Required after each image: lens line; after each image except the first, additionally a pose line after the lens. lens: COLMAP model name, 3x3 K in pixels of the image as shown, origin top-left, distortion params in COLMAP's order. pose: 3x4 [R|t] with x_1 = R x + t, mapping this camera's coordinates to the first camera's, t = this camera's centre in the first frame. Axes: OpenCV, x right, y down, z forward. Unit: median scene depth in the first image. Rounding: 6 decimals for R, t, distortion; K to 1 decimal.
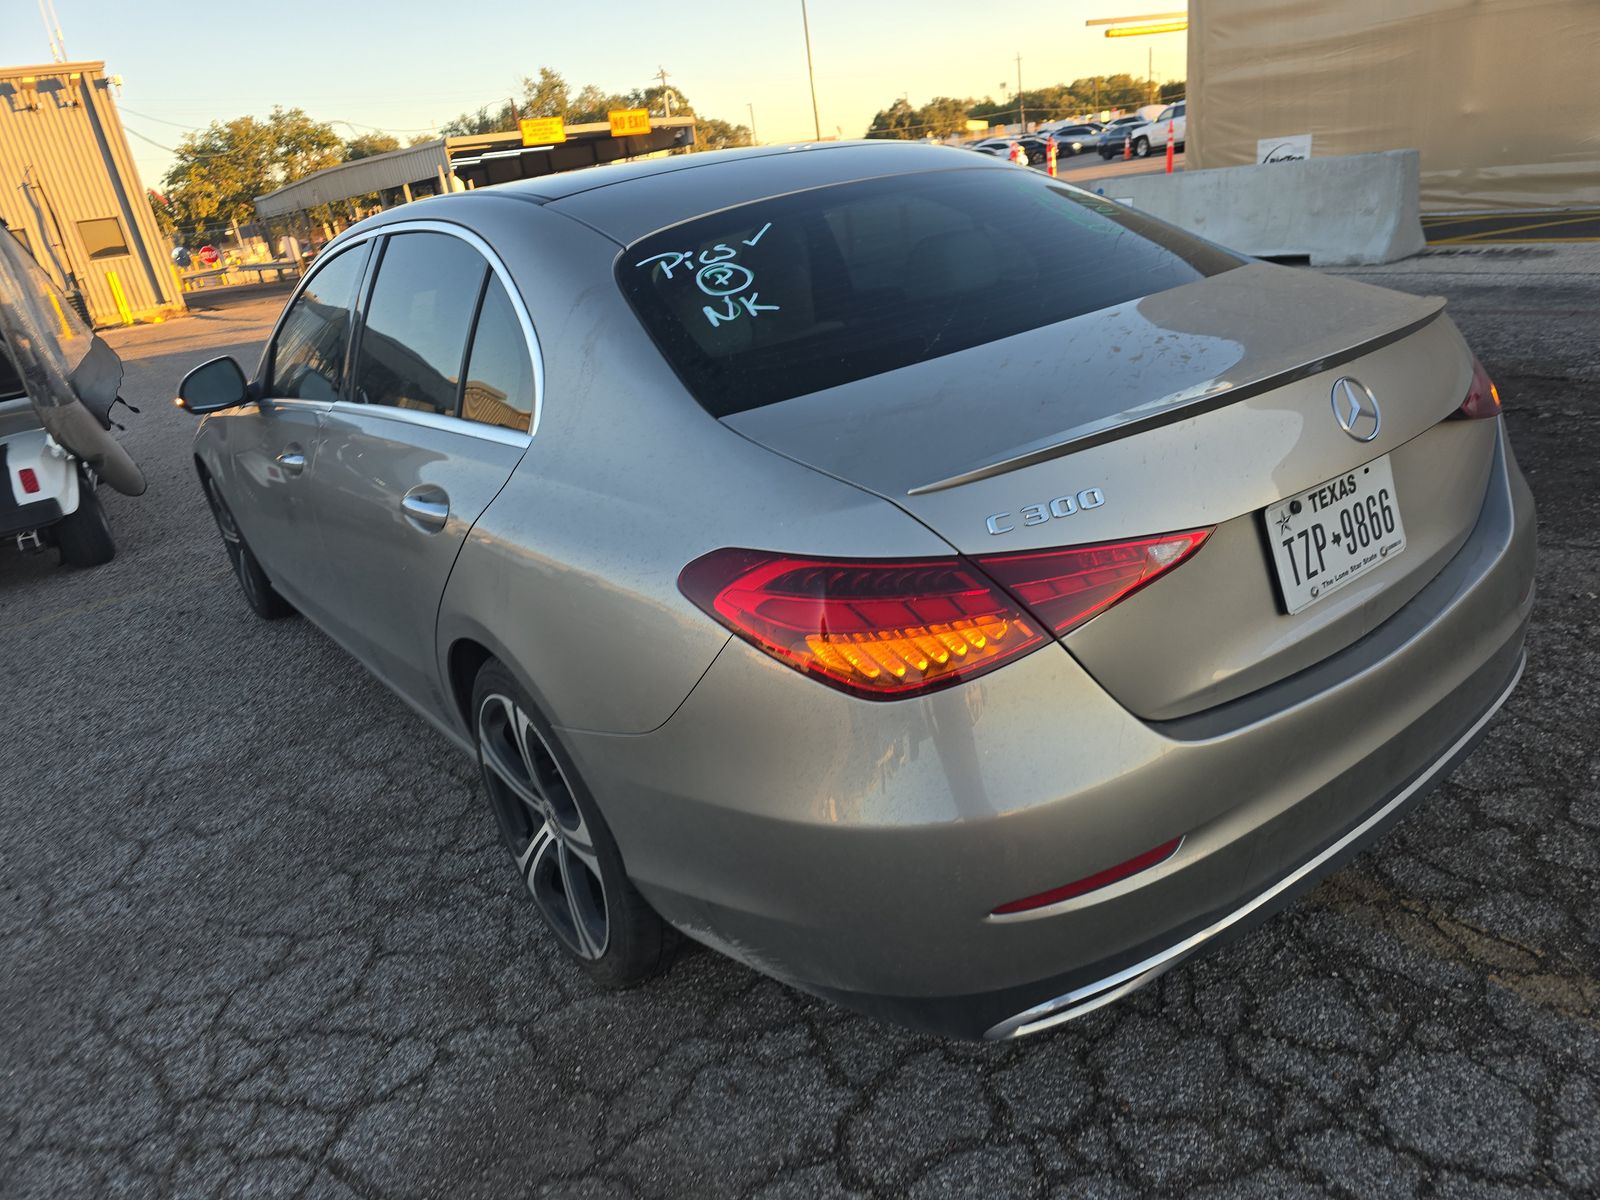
lens RADIAL K [[1083.4, 0, 796.1], [0, 1083.4, 589.0], [0, 0, 1]] dist [0.064168, -0.056556]
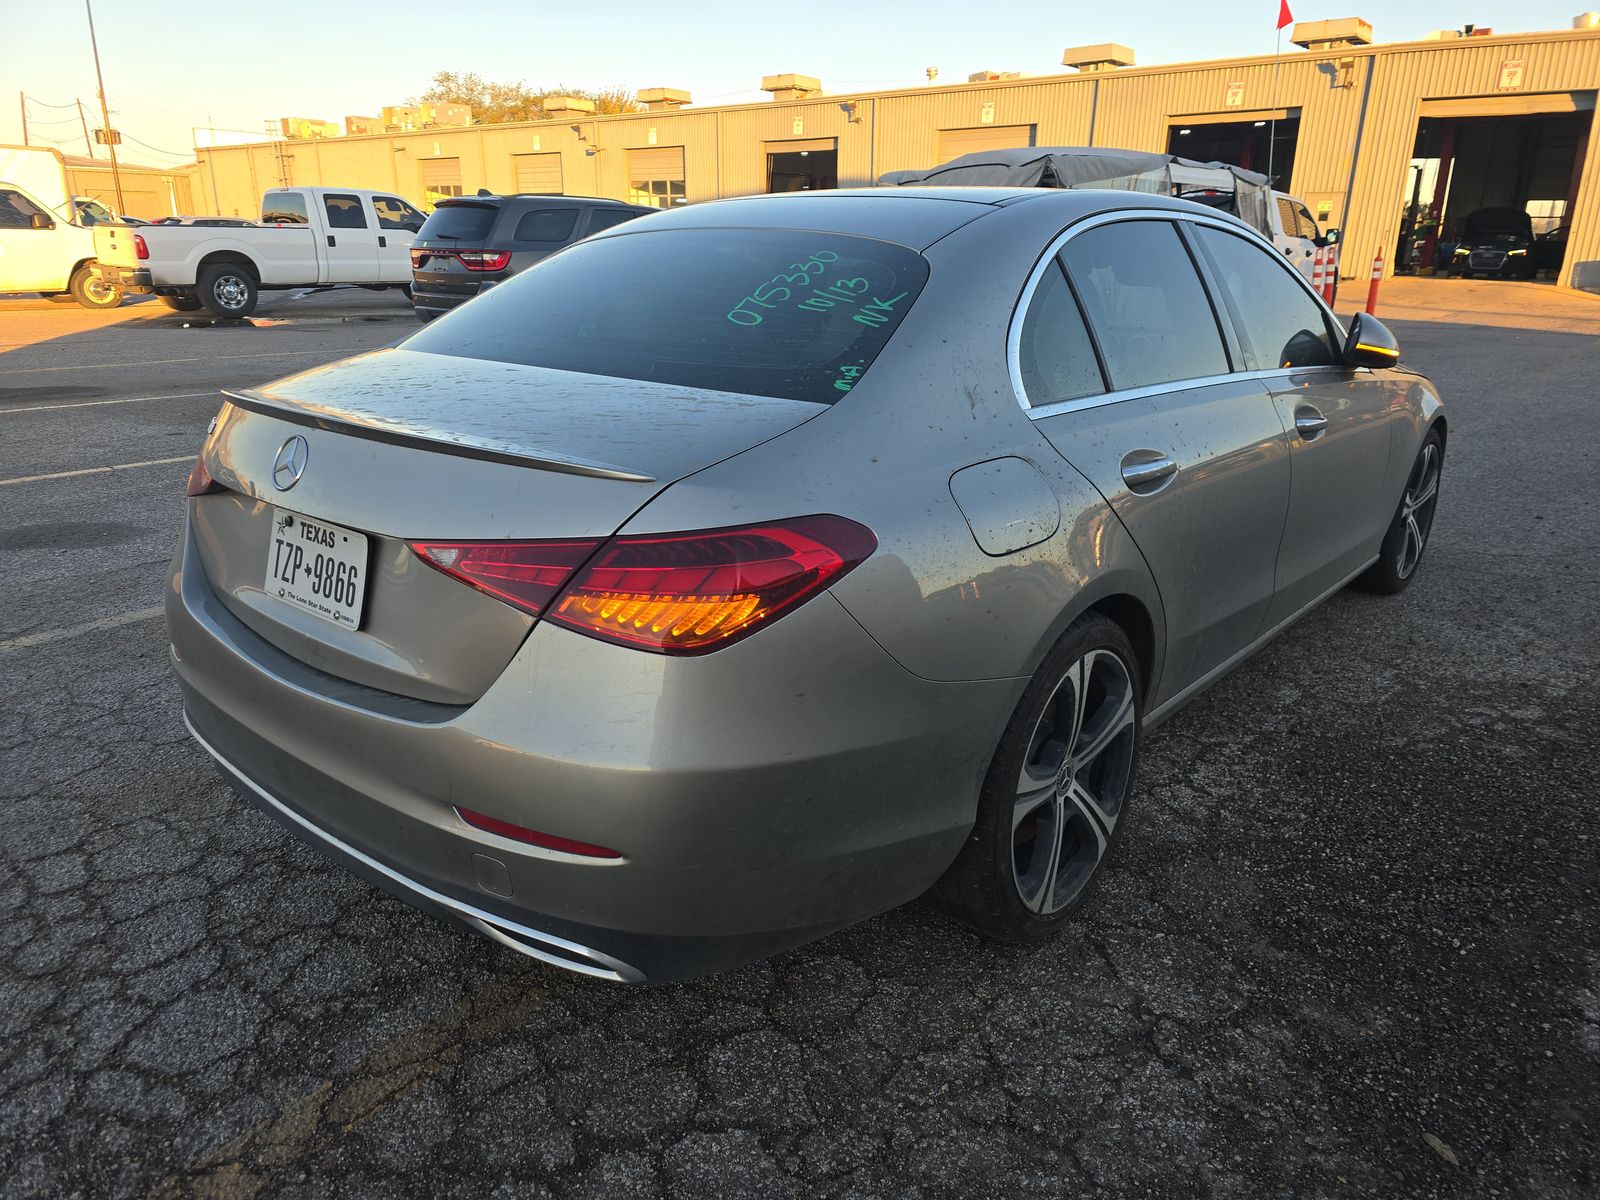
lens RADIAL K [[1083.4, 0, 796.1], [0, 1083.4, 589.0], [0, 0, 1]] dist [0.064168, -0.056556]
pose [[0.222383, 0.428628, -0.875685, 0.206381], [-0.386678, 0.863290, 0.324363, -0.076669], [0.895000, 0.266475, 0.357722, 0.132327]]
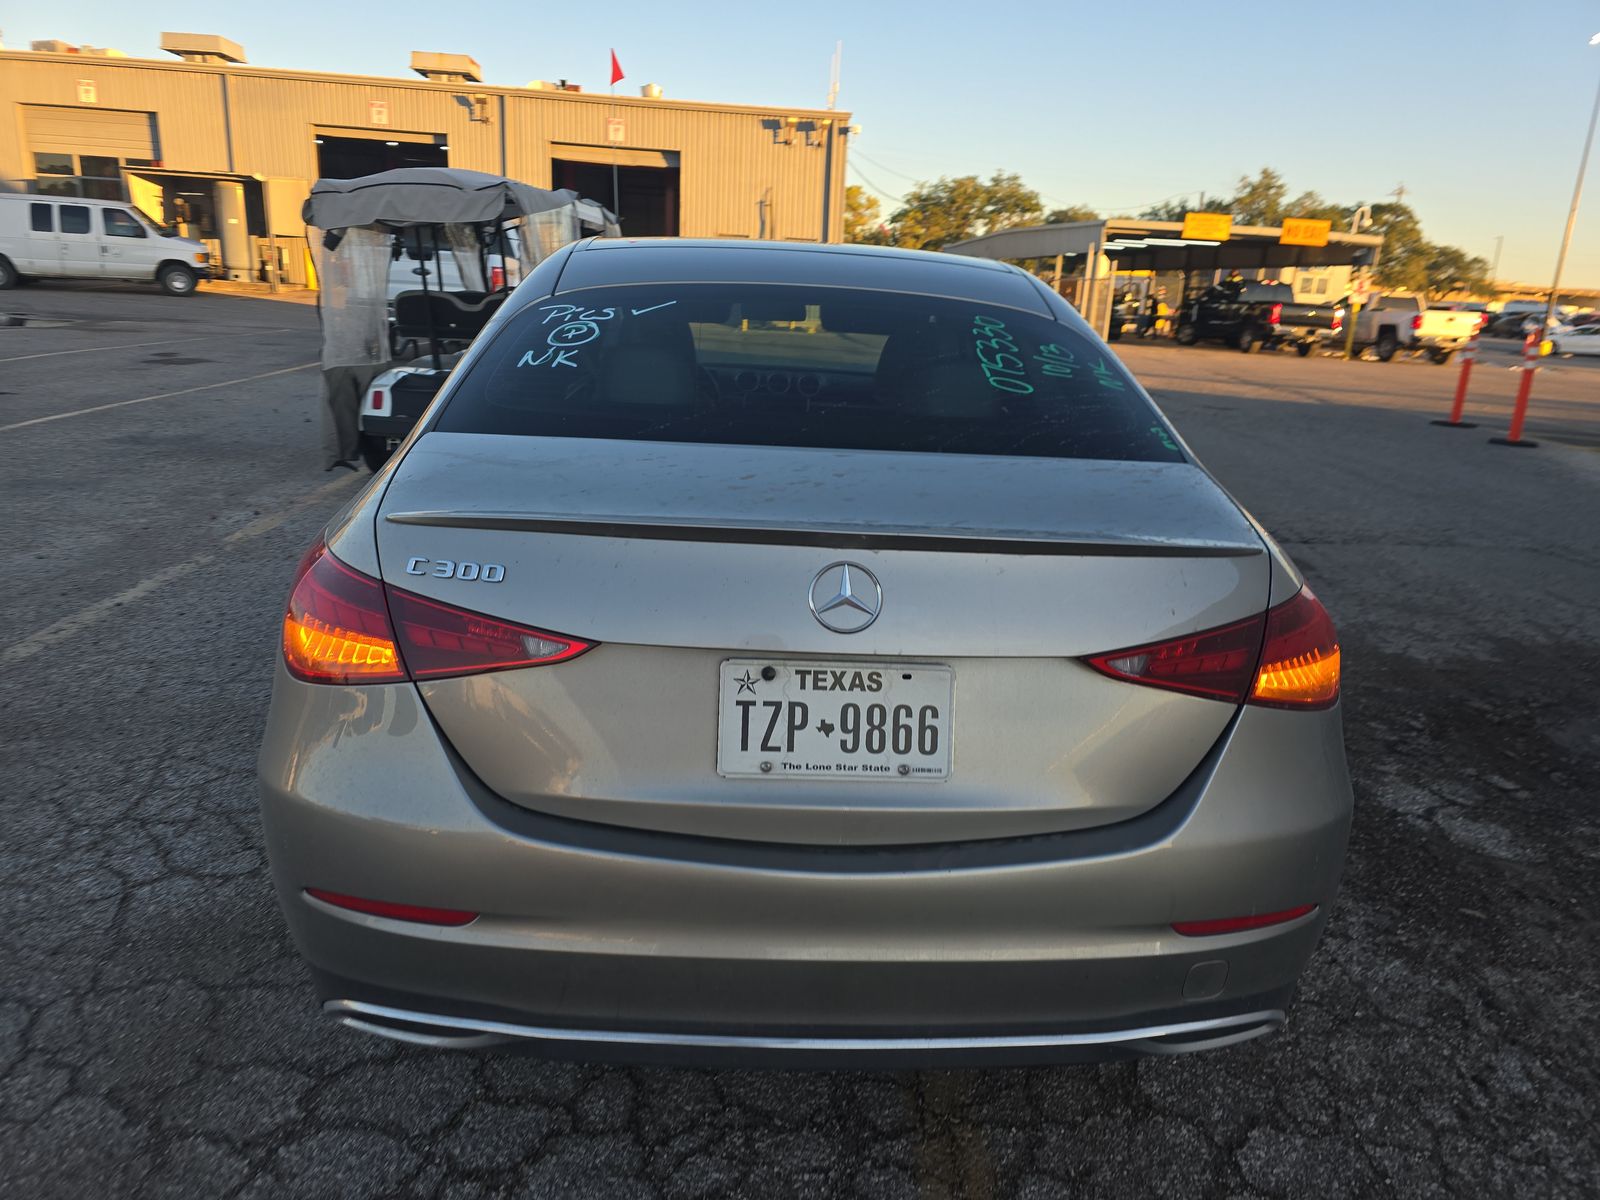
lens RADIAL K [[1083.4, 0, 796.1], [0, 1083.4, 589.0], [0, 0, 1]] dist [0.064168, -0.056556]
pose [[0.816387, 0.324293, -0.477856, 0.109706], [-0.354419, 0.934644, 0.028787, -0.021776], [0.455961, 0.145859, 0.877966, 0.020593]]
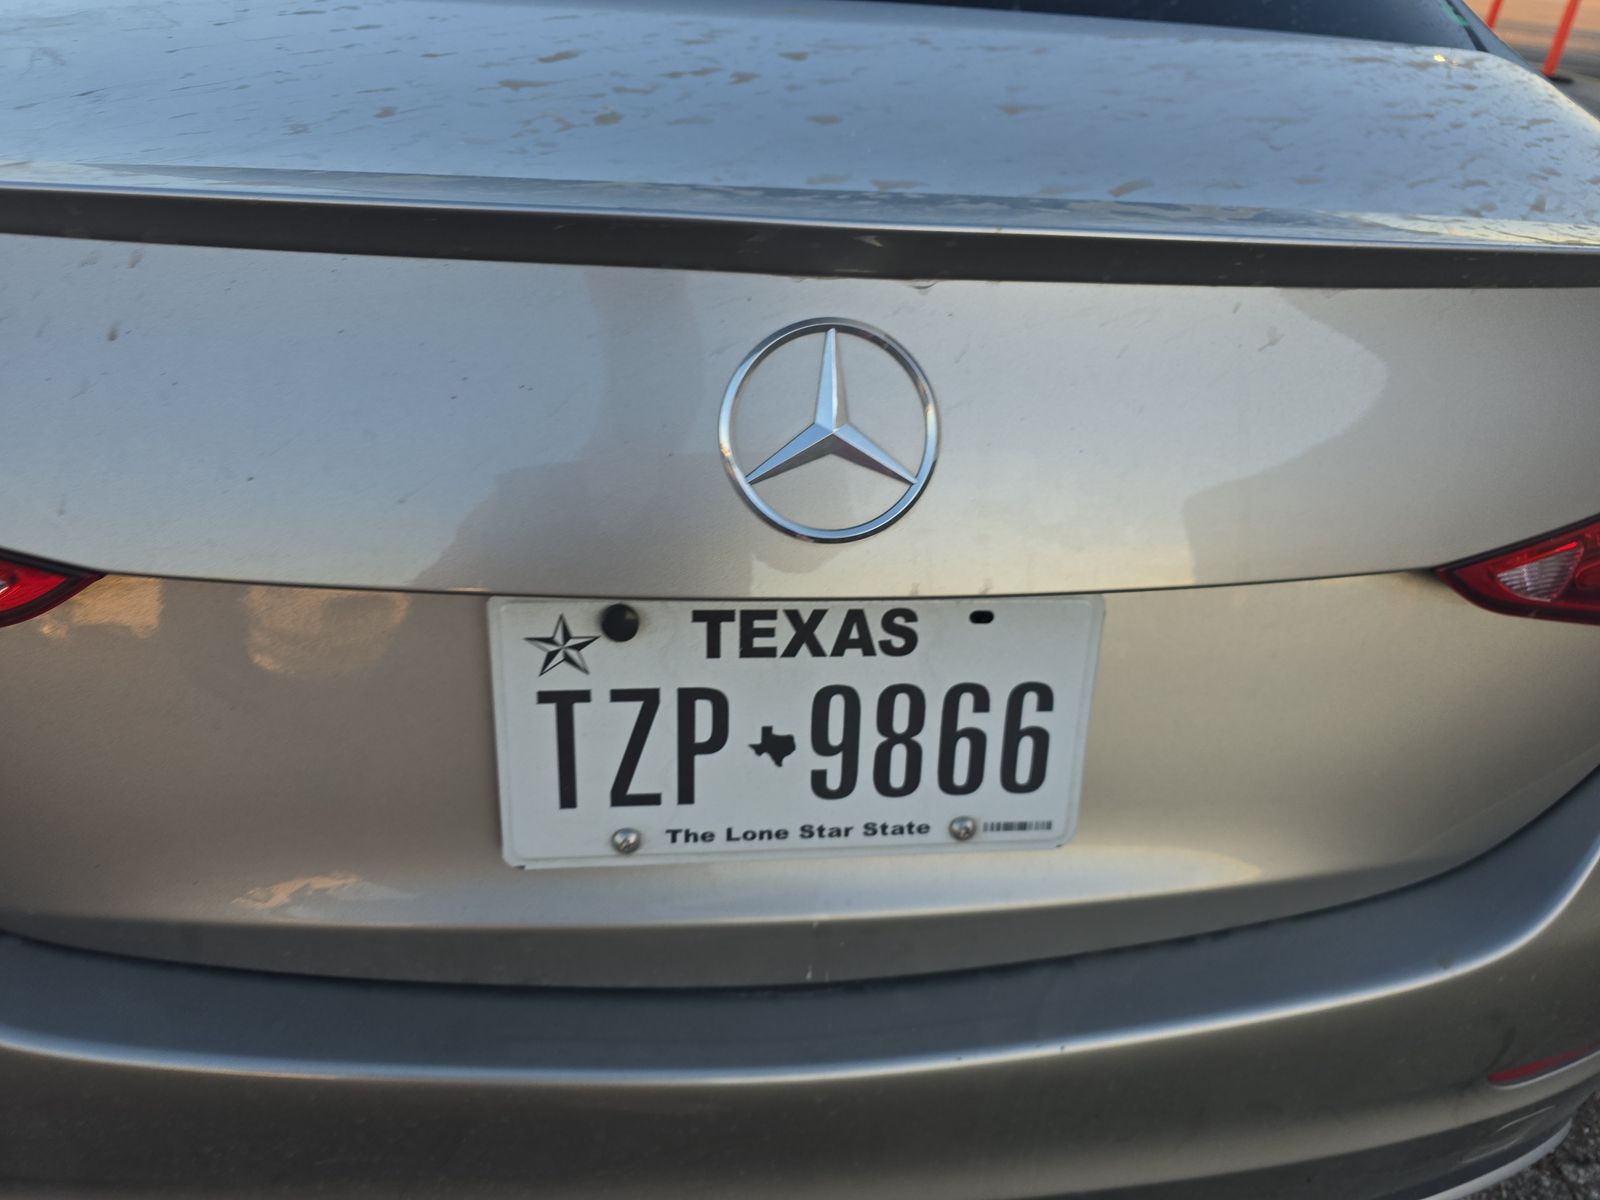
lens RADIAL K [[1107.0, 0, 800.0], [0, 1107.0, 600.0], [0, 0, 1]] dist [0.079210, -0.139217]
pose [[0.843069, 0.439681, -0.309704, 0.074598], [-0.354607, 0.887412, 0.294541, -0.025360], [0.404339, -0.138495, 0.904063, 0.084616]]
